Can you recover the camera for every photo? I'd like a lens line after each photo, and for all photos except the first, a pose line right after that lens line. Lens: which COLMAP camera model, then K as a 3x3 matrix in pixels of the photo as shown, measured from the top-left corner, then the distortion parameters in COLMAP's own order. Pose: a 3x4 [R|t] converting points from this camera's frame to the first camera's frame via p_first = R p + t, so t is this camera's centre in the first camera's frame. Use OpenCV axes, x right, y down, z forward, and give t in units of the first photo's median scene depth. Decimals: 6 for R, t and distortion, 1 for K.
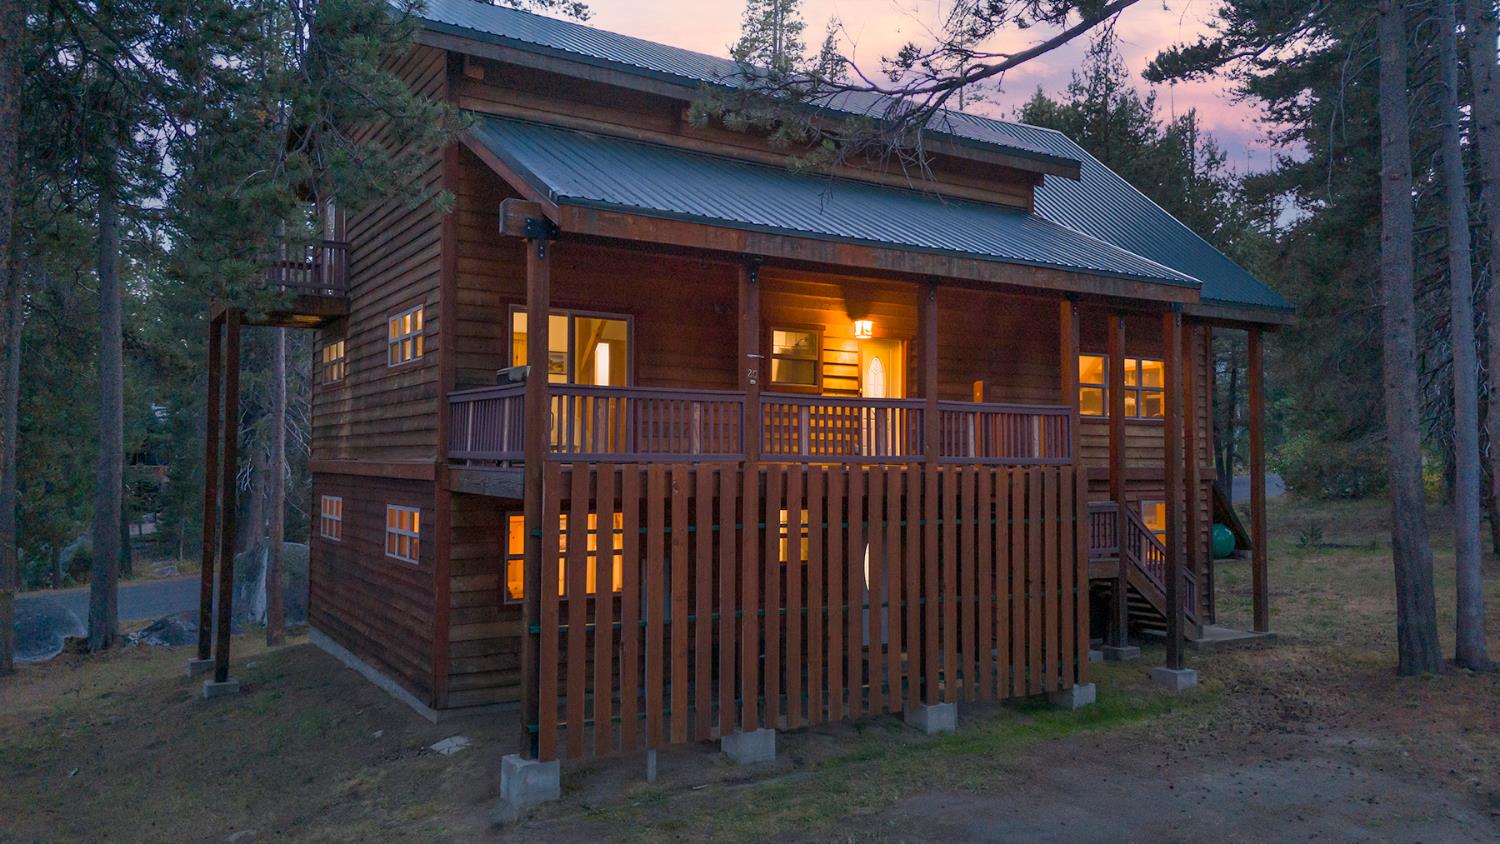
lens RADIAL K [[1120.3, 0, 750.0], [0, 1120.3, 422.0], [0, 0, 1]] dist [0.030804, -0.005422]
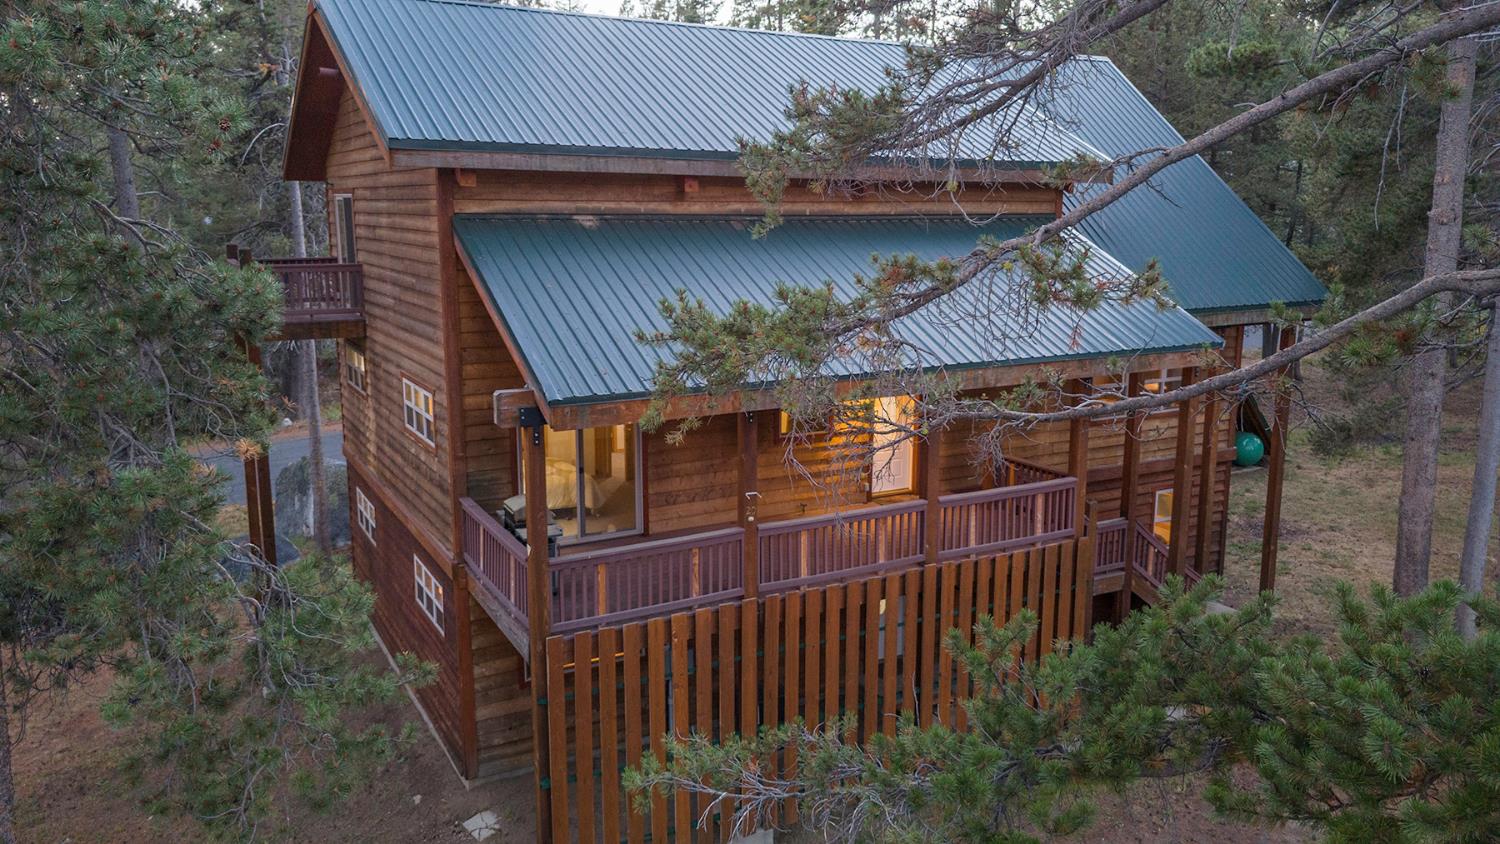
lens RADIAL K [[1124.1, 0, 745.4], [0, 1124.1, 422.8], [0, 0, 1]] dist [0.023468, -0.001404]
pose [[0.998853, 0.003355, -0.047768, 0.038927], [0.007405, 0.974720, 0.223308, -0.298286], [0.047310, -0.223406, 0.973577, 0.017721]]
